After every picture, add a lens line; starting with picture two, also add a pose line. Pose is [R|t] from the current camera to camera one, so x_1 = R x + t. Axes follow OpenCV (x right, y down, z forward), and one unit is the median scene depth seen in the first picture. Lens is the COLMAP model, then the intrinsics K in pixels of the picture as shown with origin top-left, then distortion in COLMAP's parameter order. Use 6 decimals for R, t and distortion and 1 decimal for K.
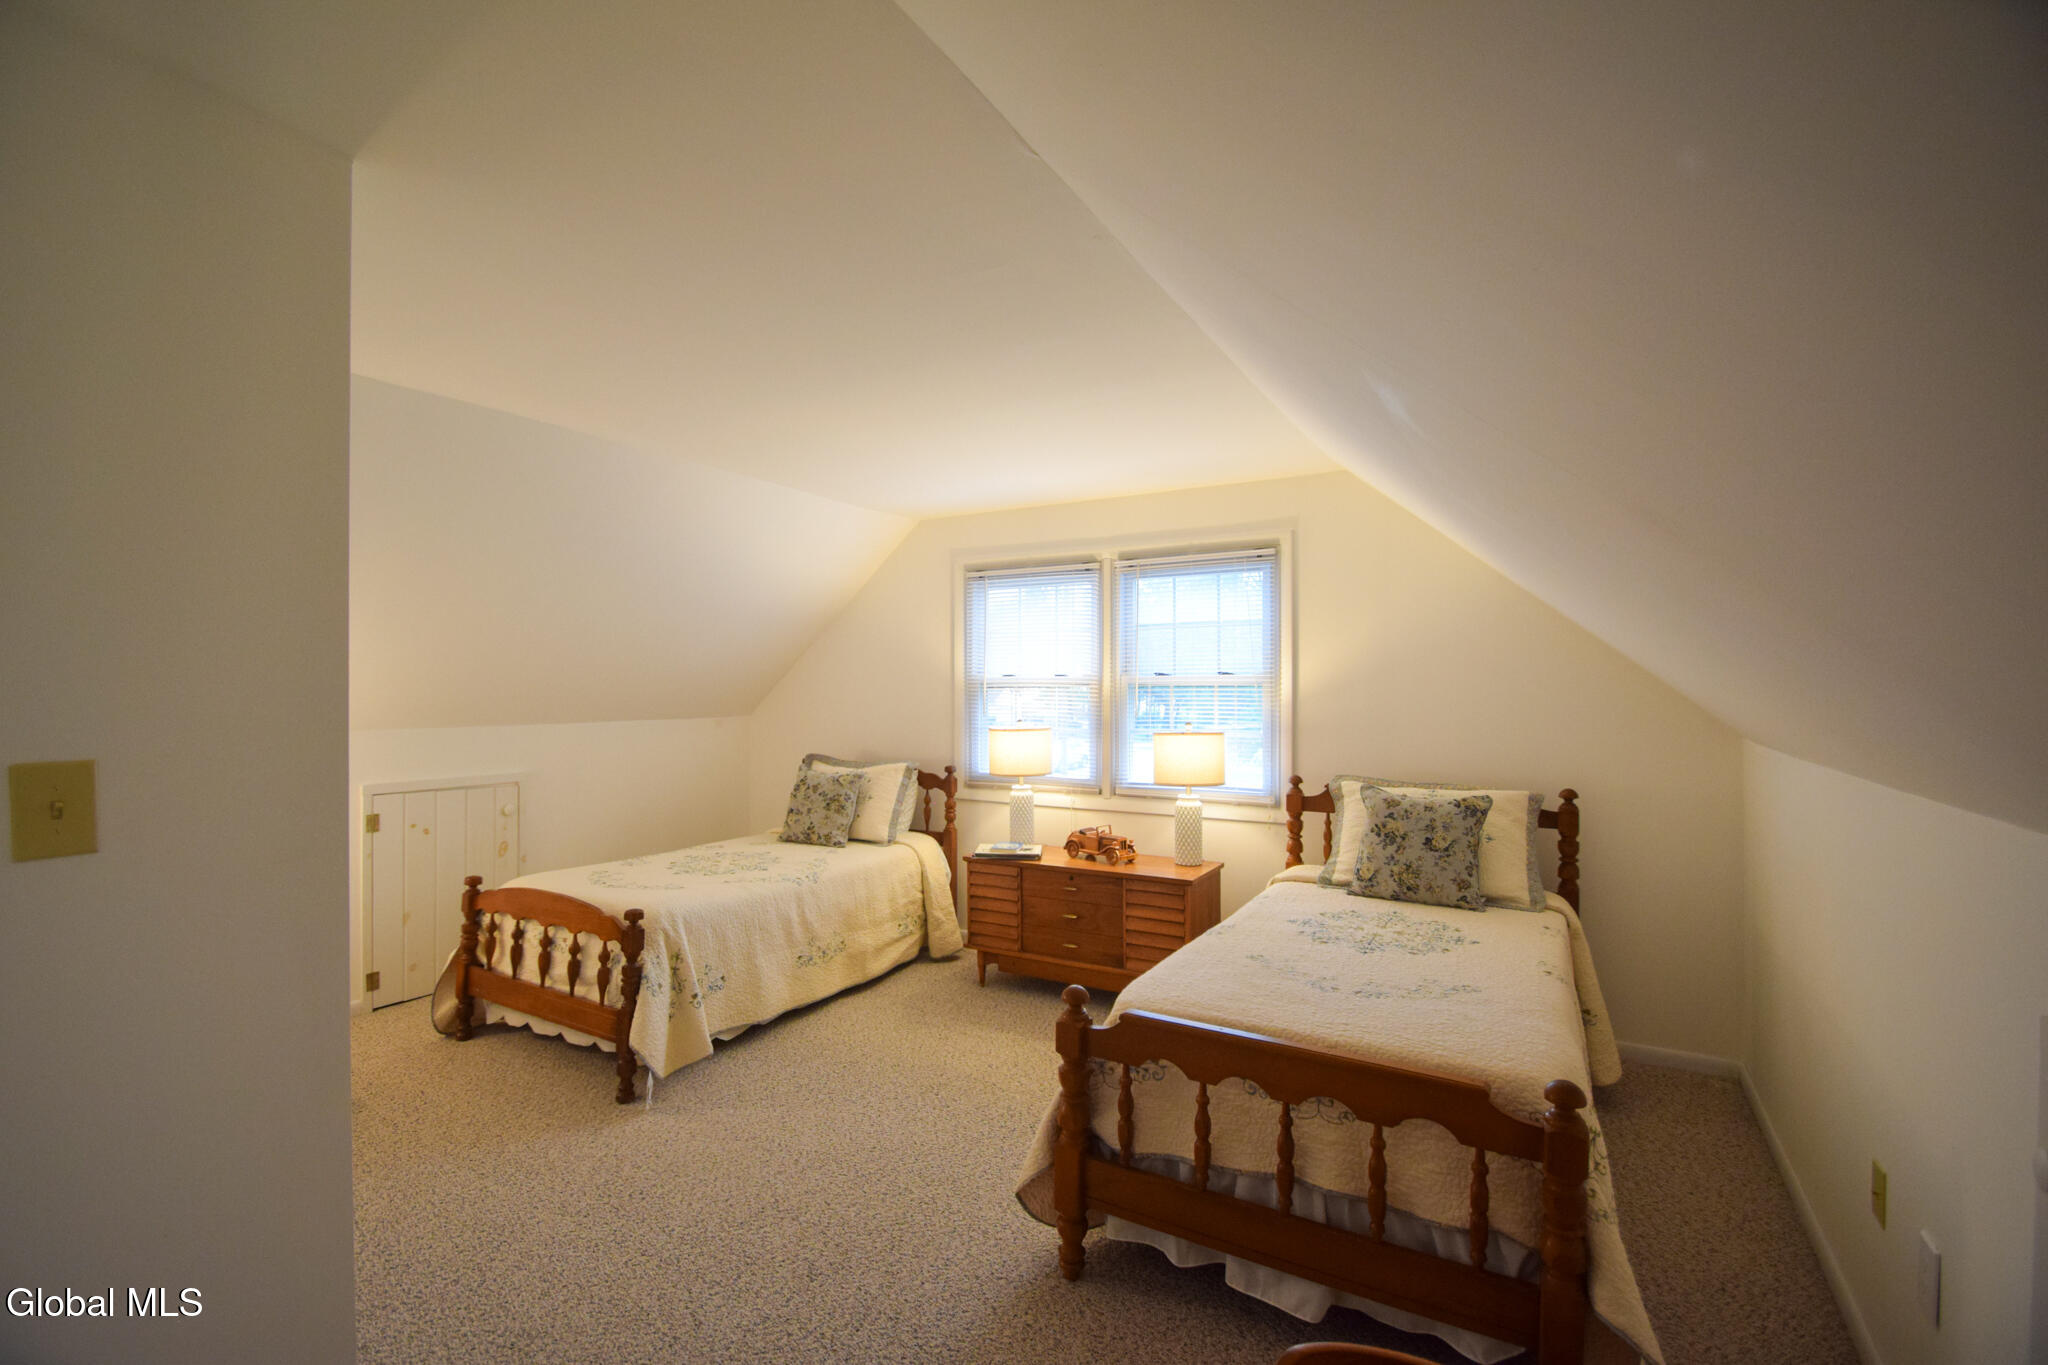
lens RADIAL K [[896.4, 0, 1032.0], [0, 896.4, 685.5], [0, 0, 1]] dist [0.001366, -0.011000]
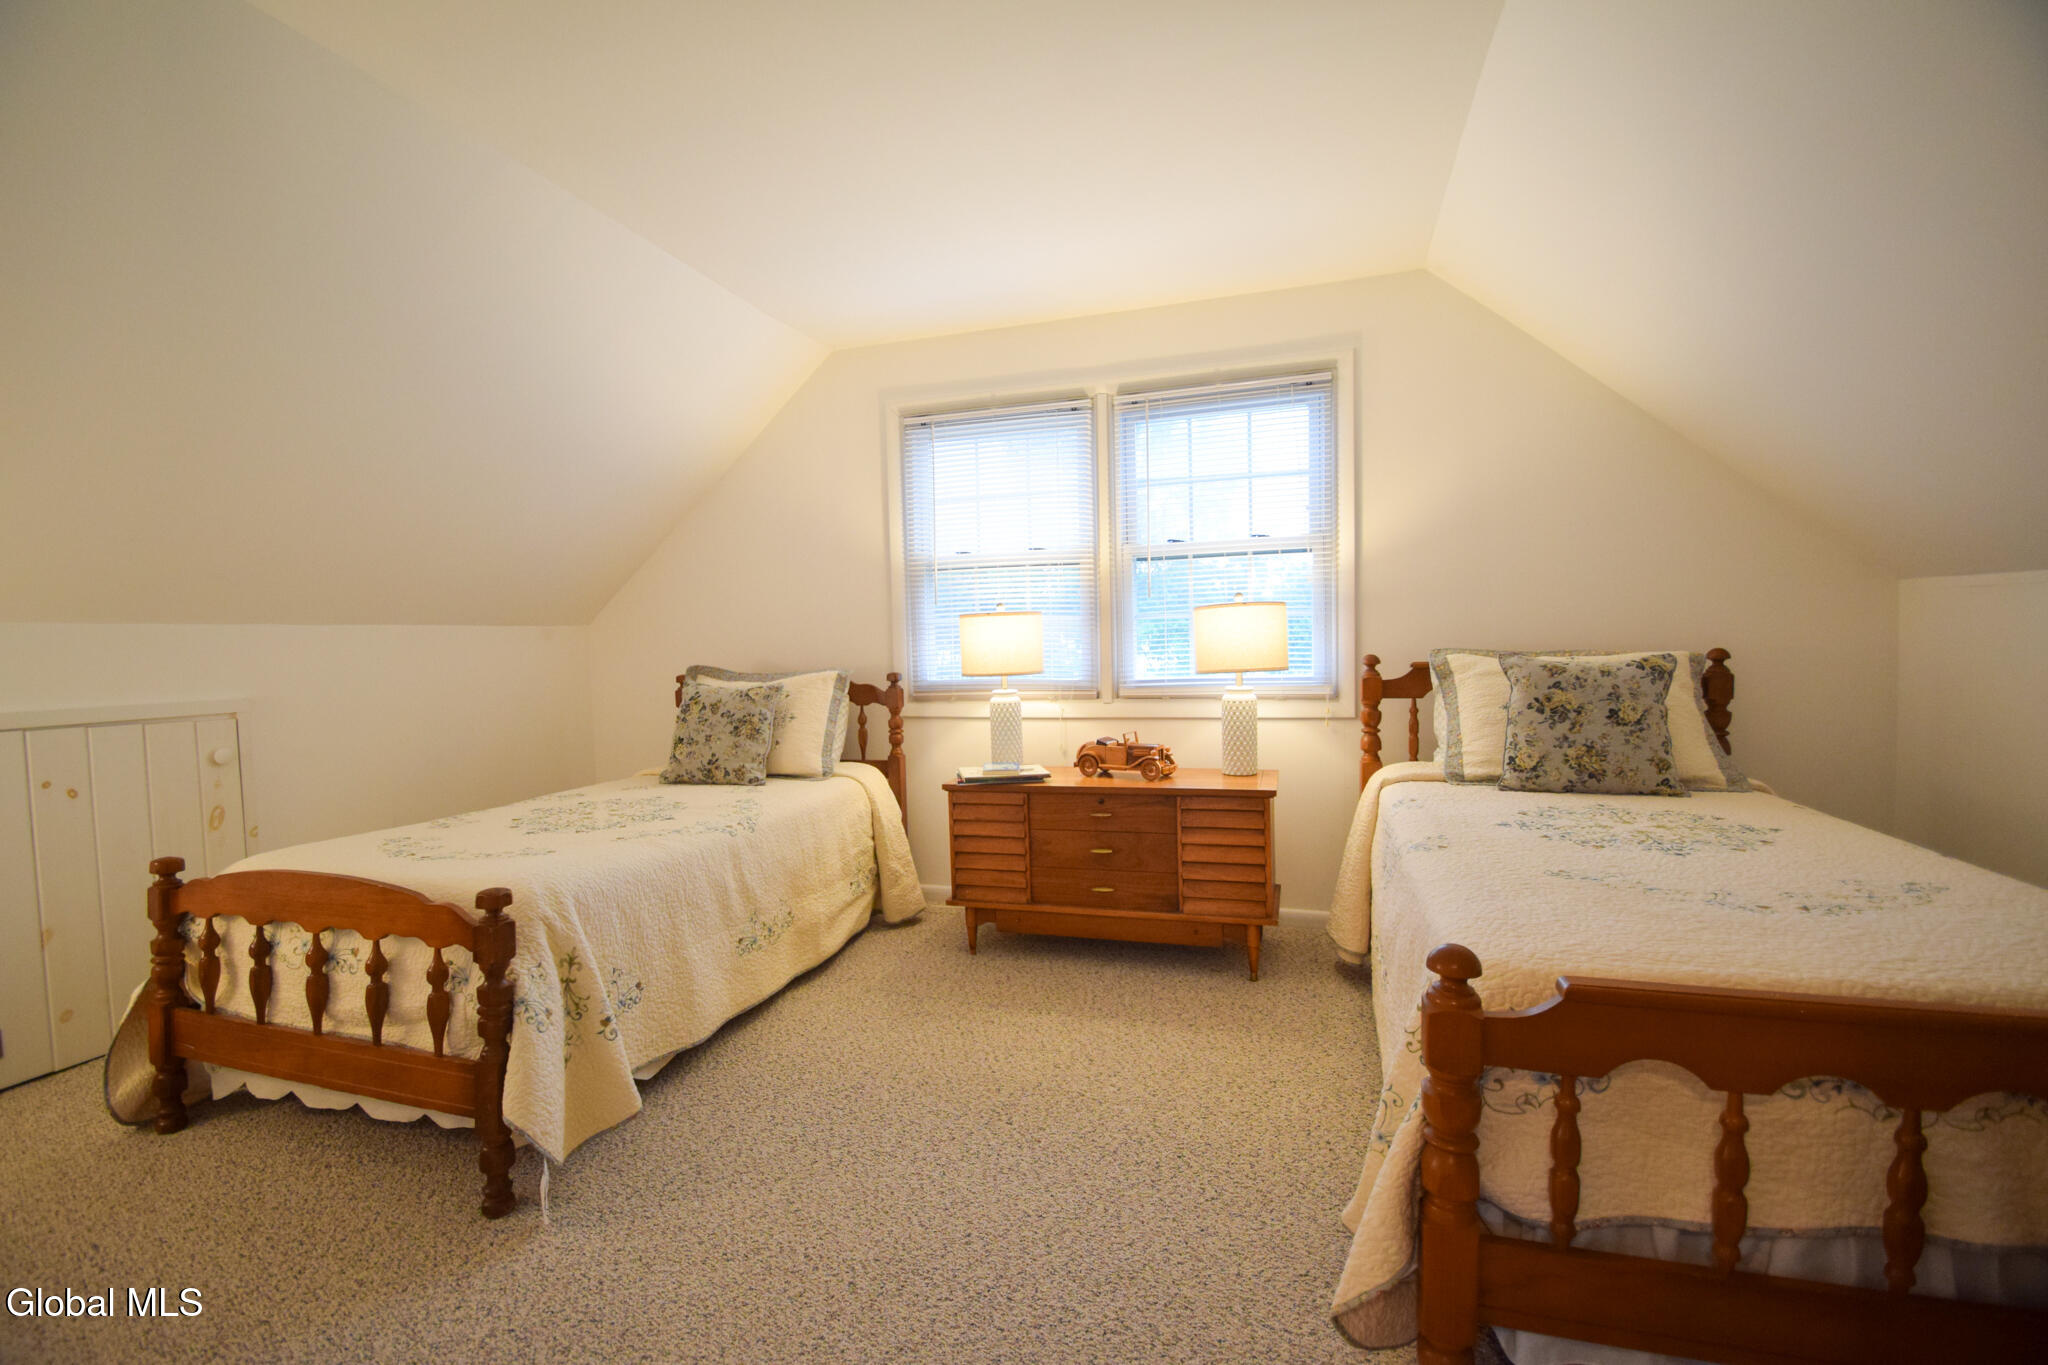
lens RADIAL K [[896.4, 0, 1033.4], [0, 896.4, 683.0], [0, 0, 1]] dist [0.001366, -0.011000]
pose [[0.975065, -0.037417, 0.218743, -0.178097], [0.026066, 0.998171, 0.054547, 0.074795], [-0.220384, -0.047485, 0.974257, 0.289068]]
